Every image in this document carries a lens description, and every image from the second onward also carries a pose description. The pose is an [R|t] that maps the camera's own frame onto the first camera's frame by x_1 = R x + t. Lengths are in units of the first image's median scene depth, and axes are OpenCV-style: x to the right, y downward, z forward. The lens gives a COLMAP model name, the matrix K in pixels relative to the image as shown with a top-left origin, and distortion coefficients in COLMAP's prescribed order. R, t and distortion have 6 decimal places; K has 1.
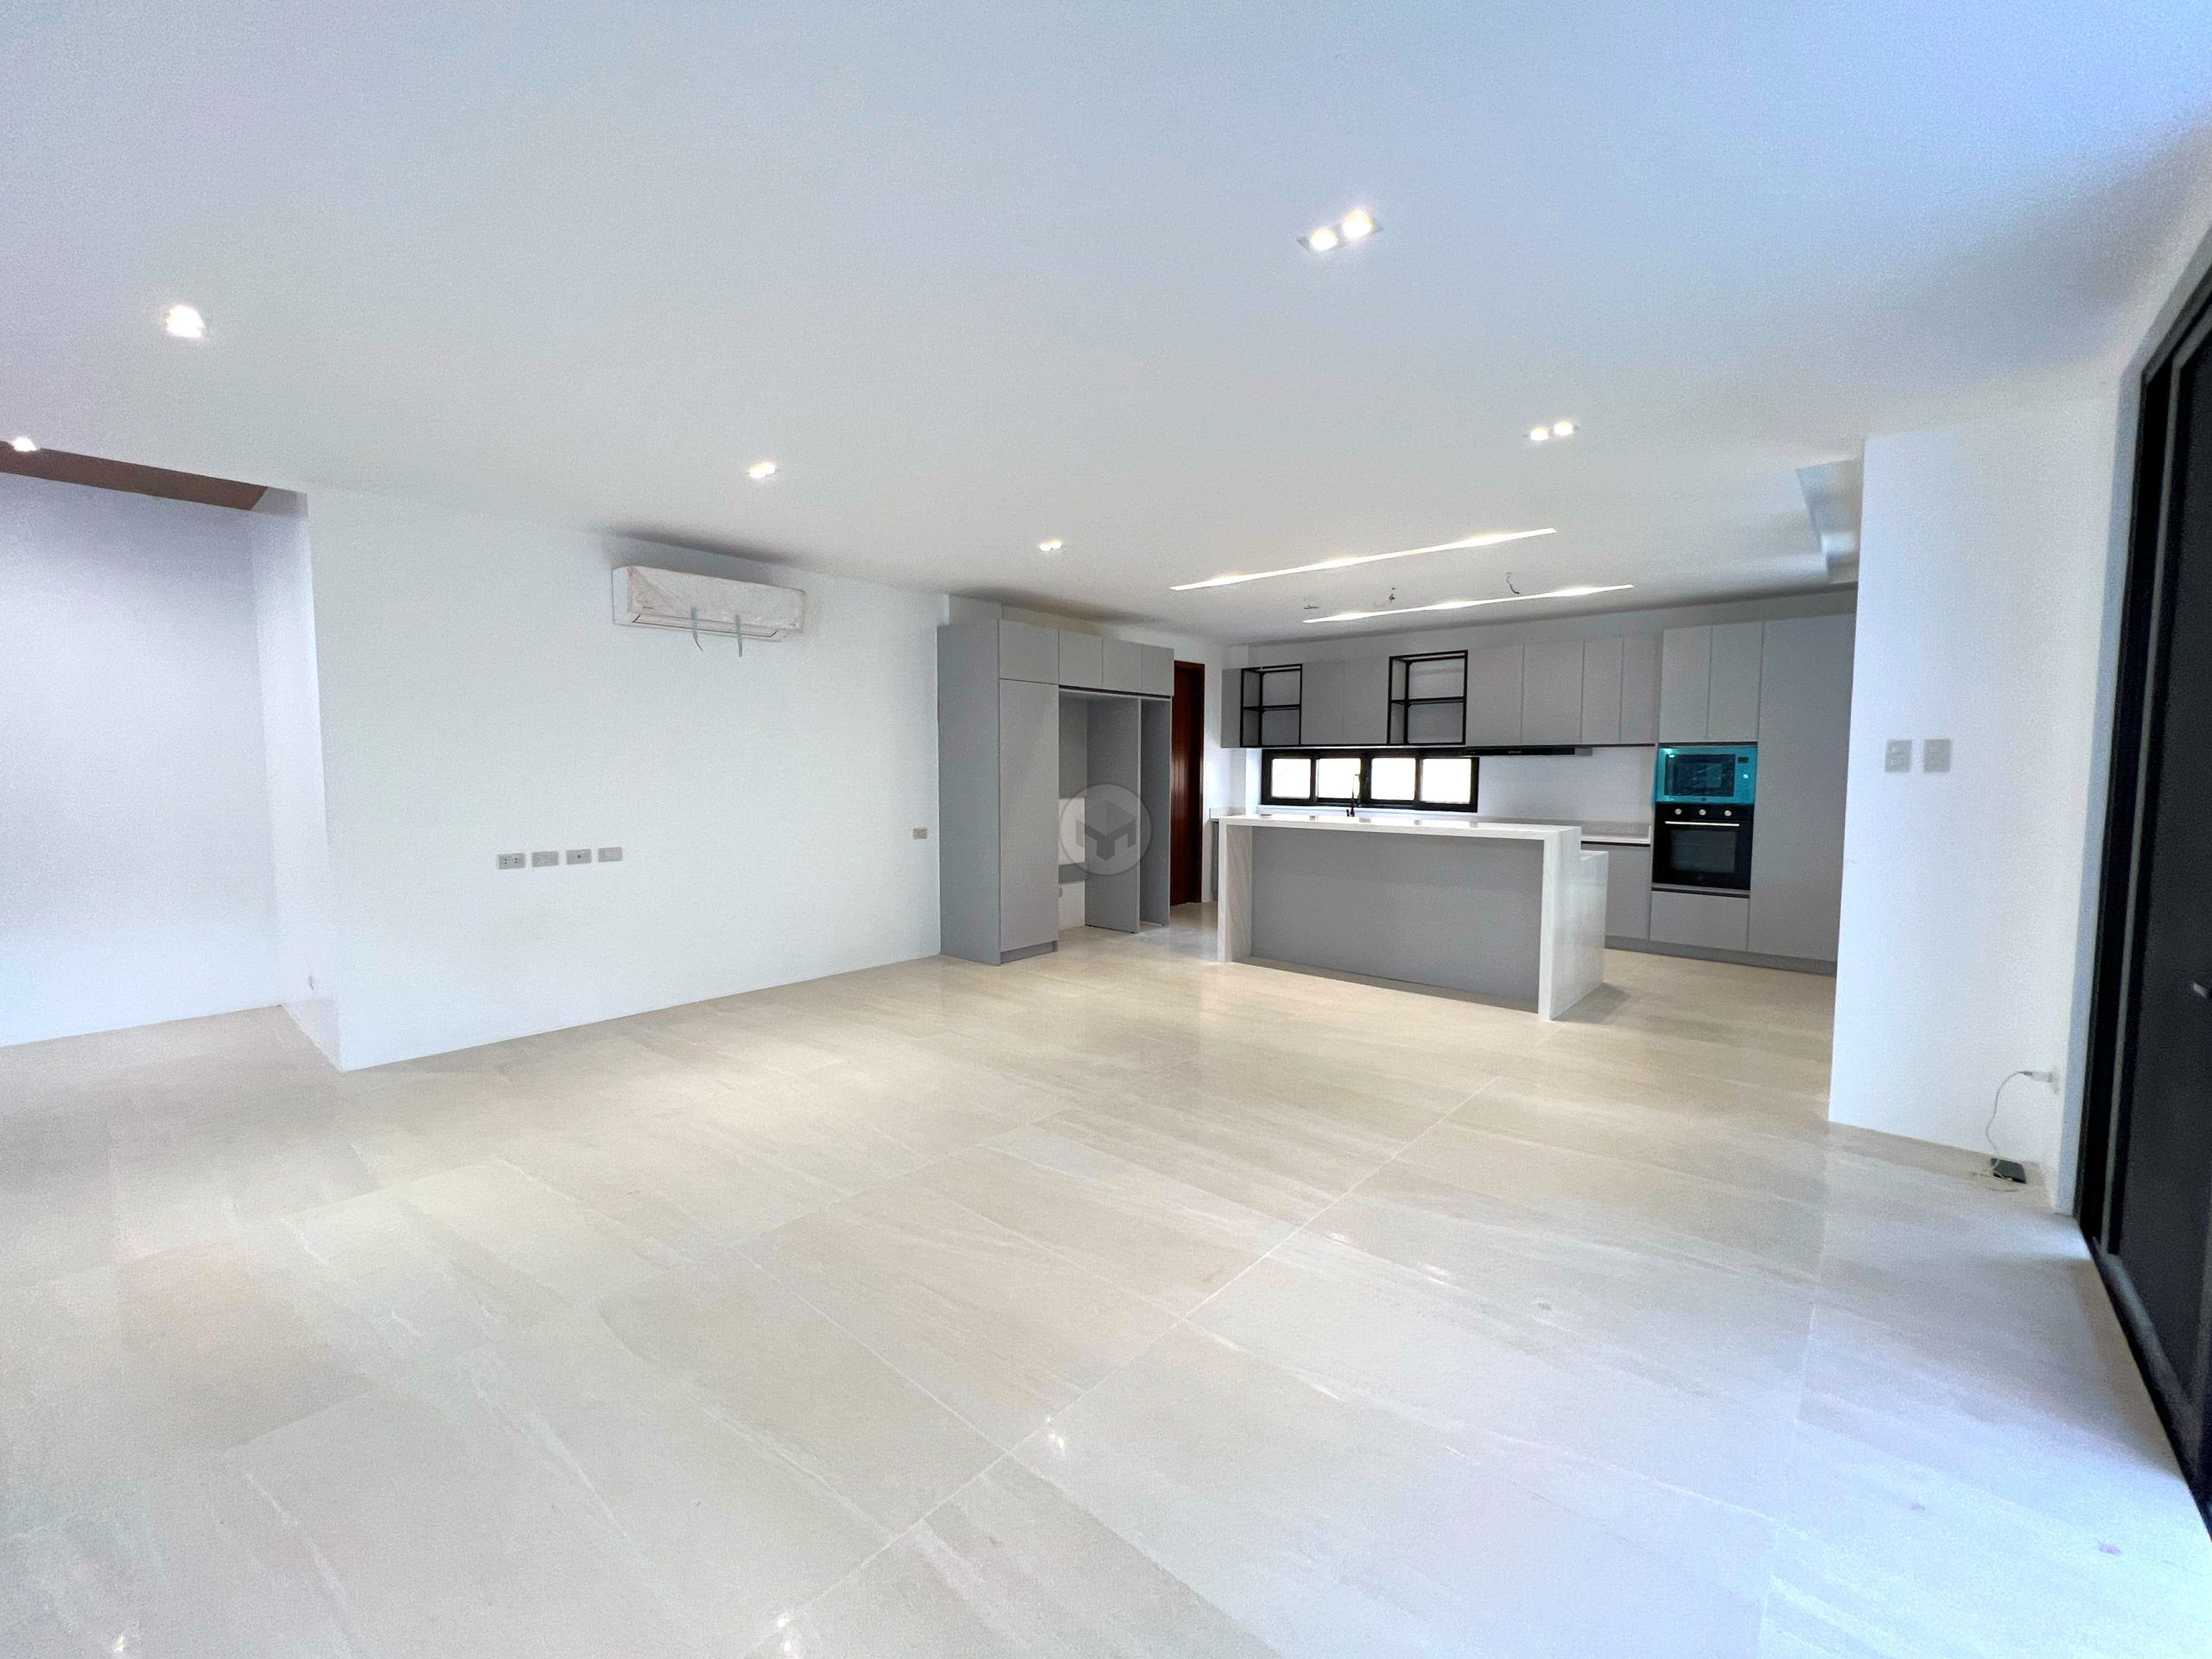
lens RADIAL K [[895.8, 0, 1094.2], [0, 895.8, 822.2], [0, 0, 1]] dist [-0.001121, 0.000811]
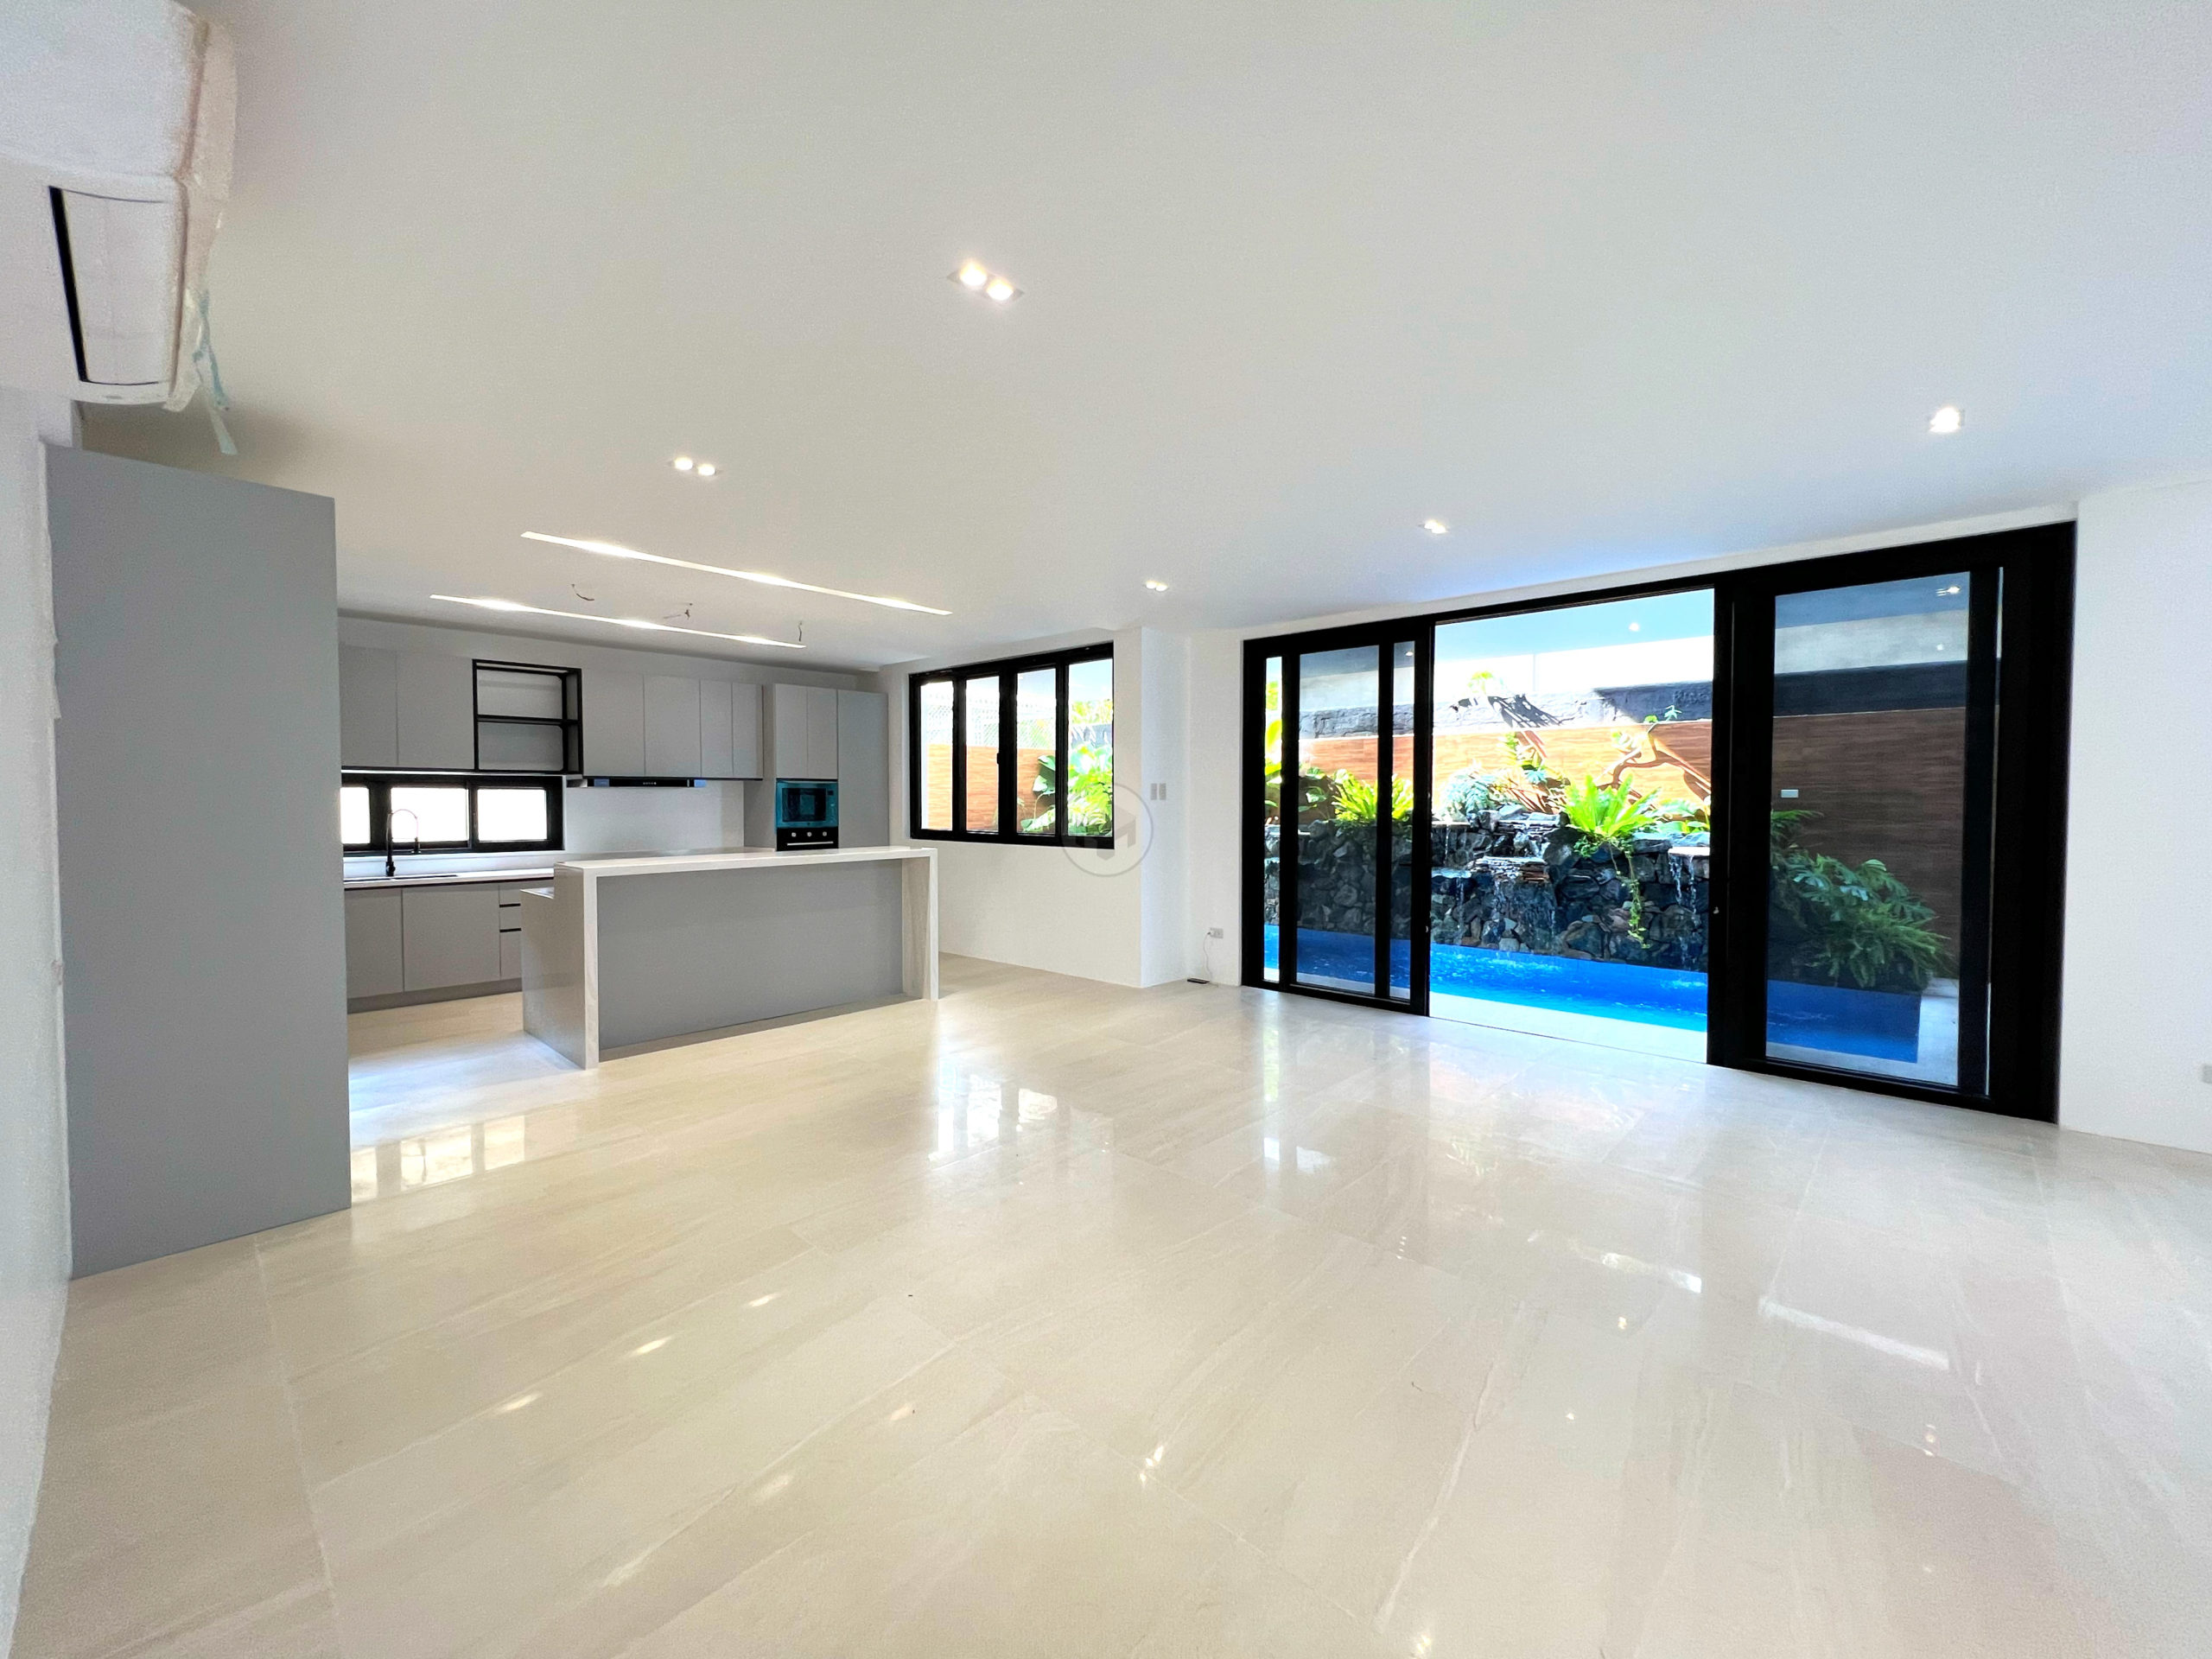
lens RADIAL K [[895.8, 0, 1111.2], [0, 895.8, 816.4], [0, 0, 1]] dist [-0.001121, 0.000811]
pose [[0.024145, -0.021683, 0.999473, -0.535635], [0.064328, 0.997727, 0.020091, -0.032406], [-0.997637, 0.063809, 0.025485, 0.520875]]
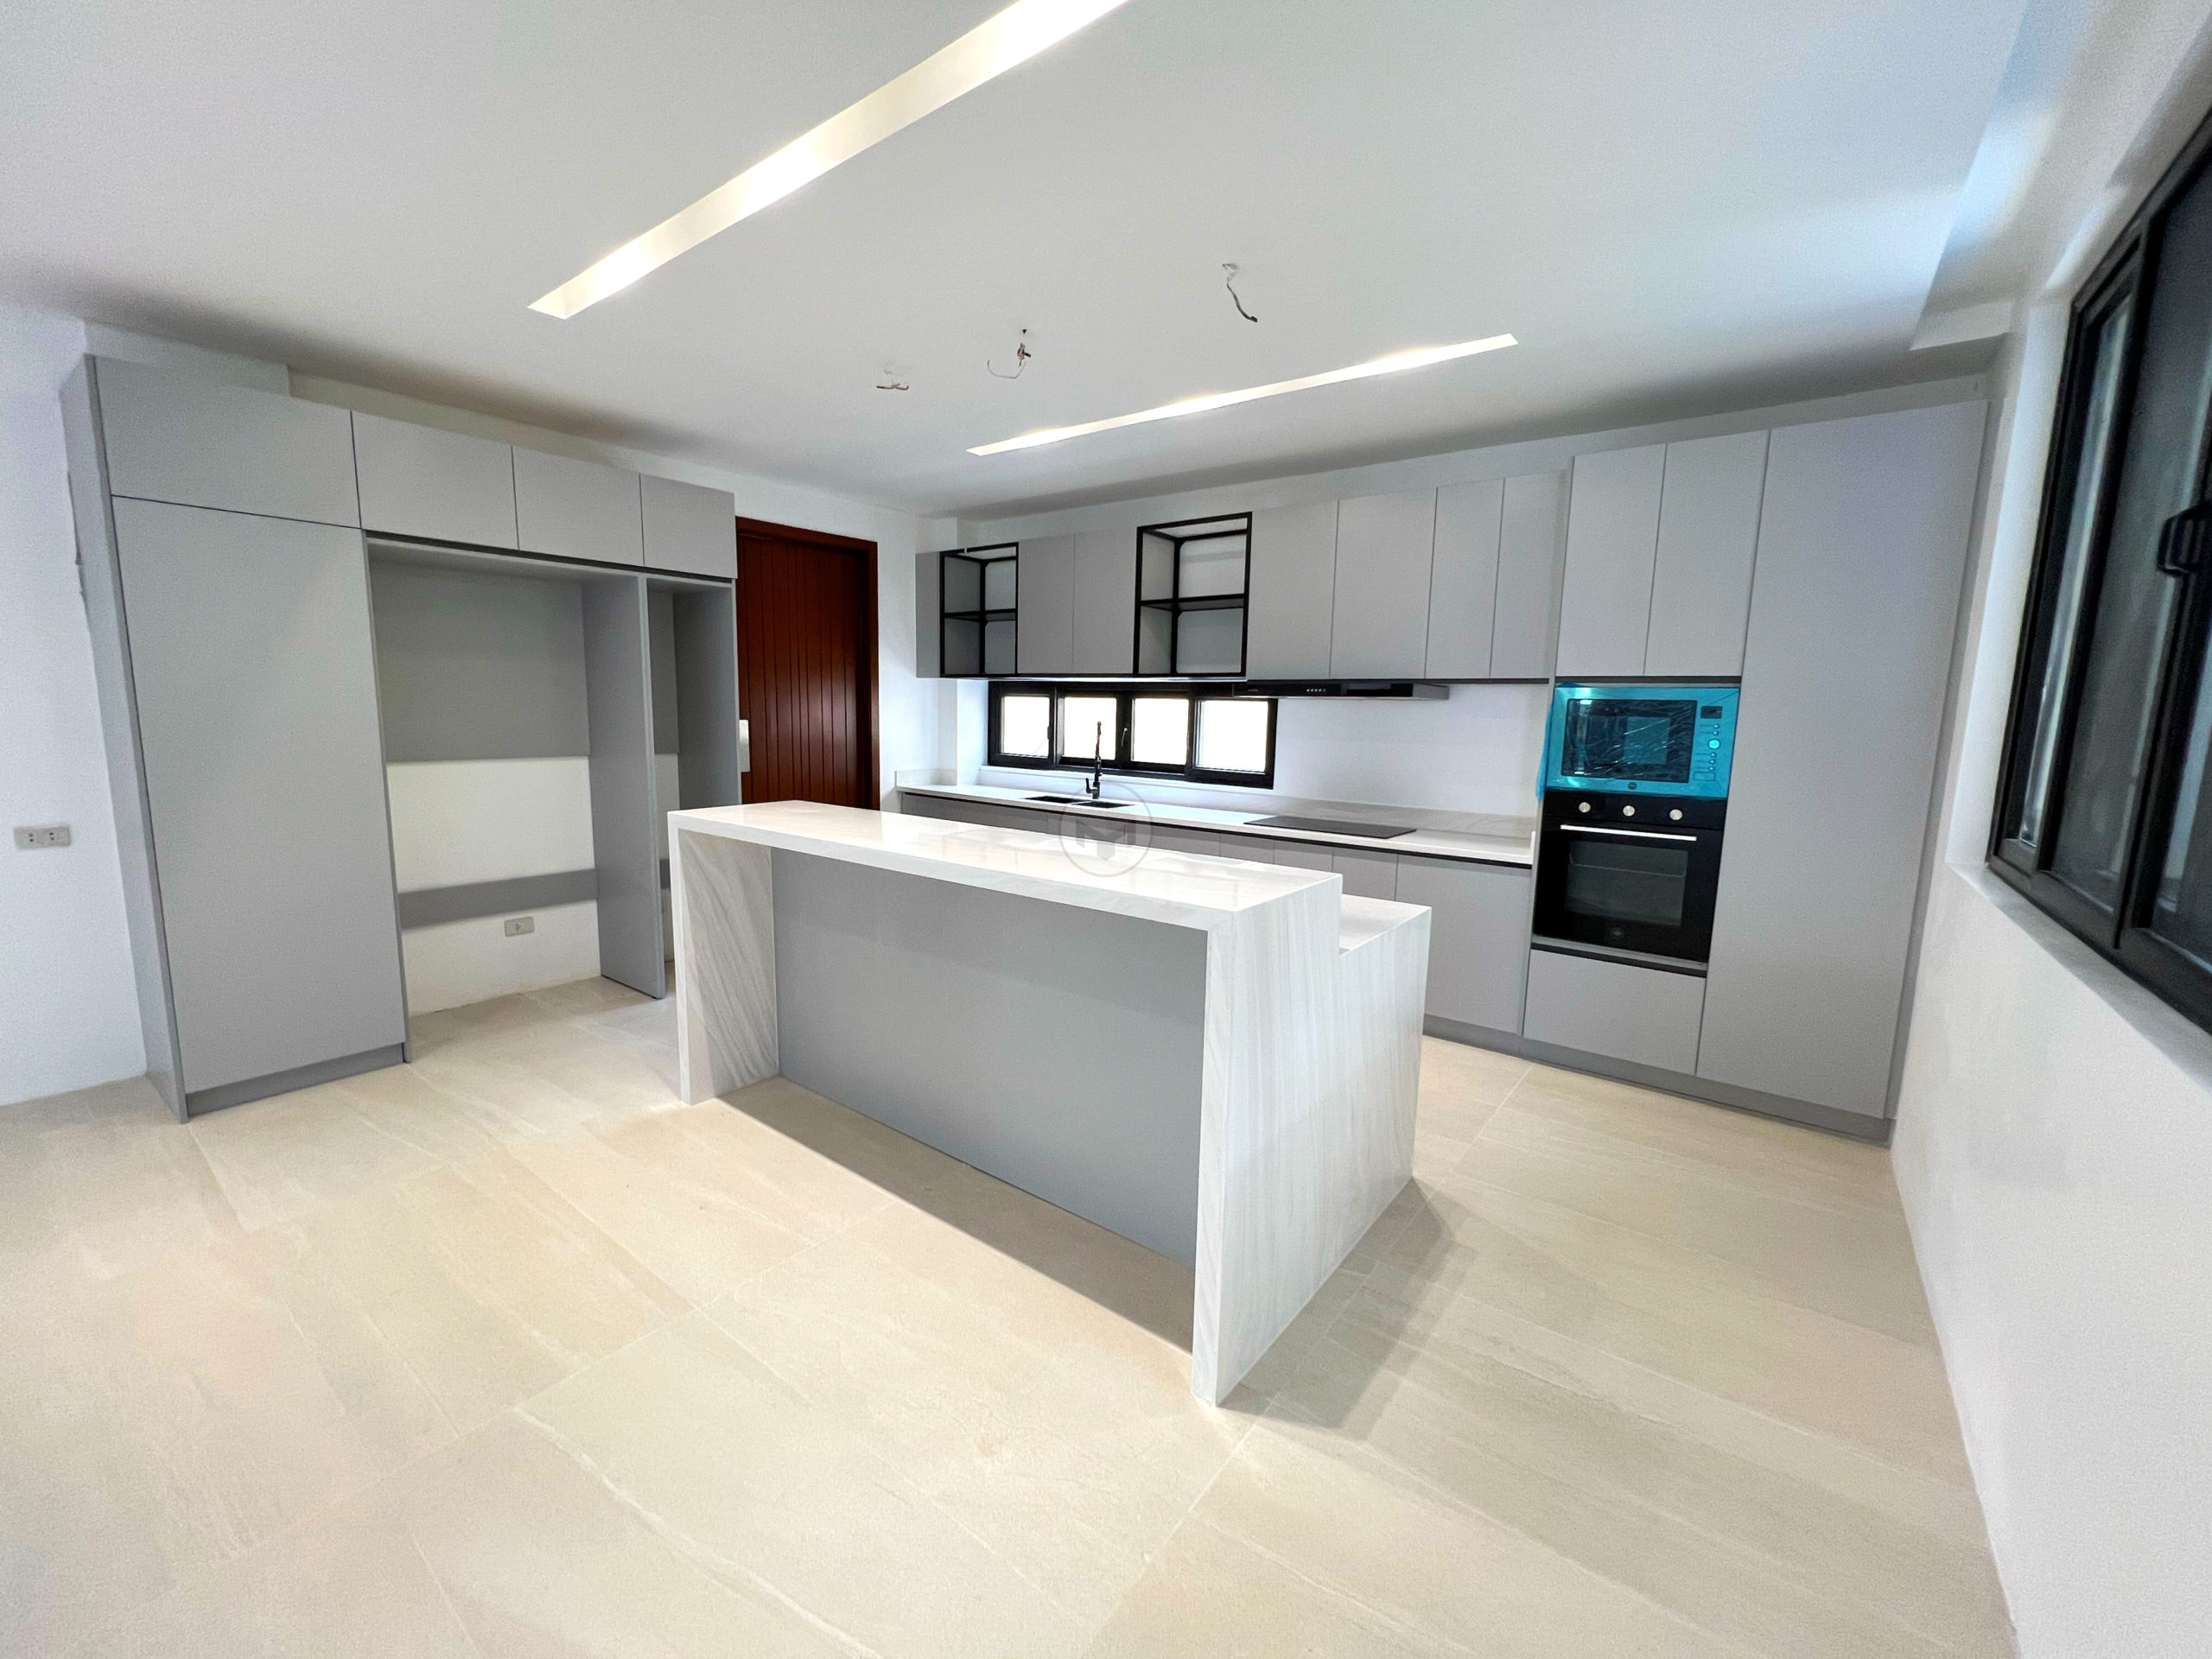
lens RADIAL K [[895.8, 0, 1090.8], [0, 895.8, 822.4], [0, 0, 1]] dist [-0.001121, 0.000811]
pose [[0.997769, 0.009714, 0.066044, 0.315764], [-0.014224, 0.997573, 0.068160, -0.033803], [-0.065222, -0.068948, 0.995486, 0.475799]]
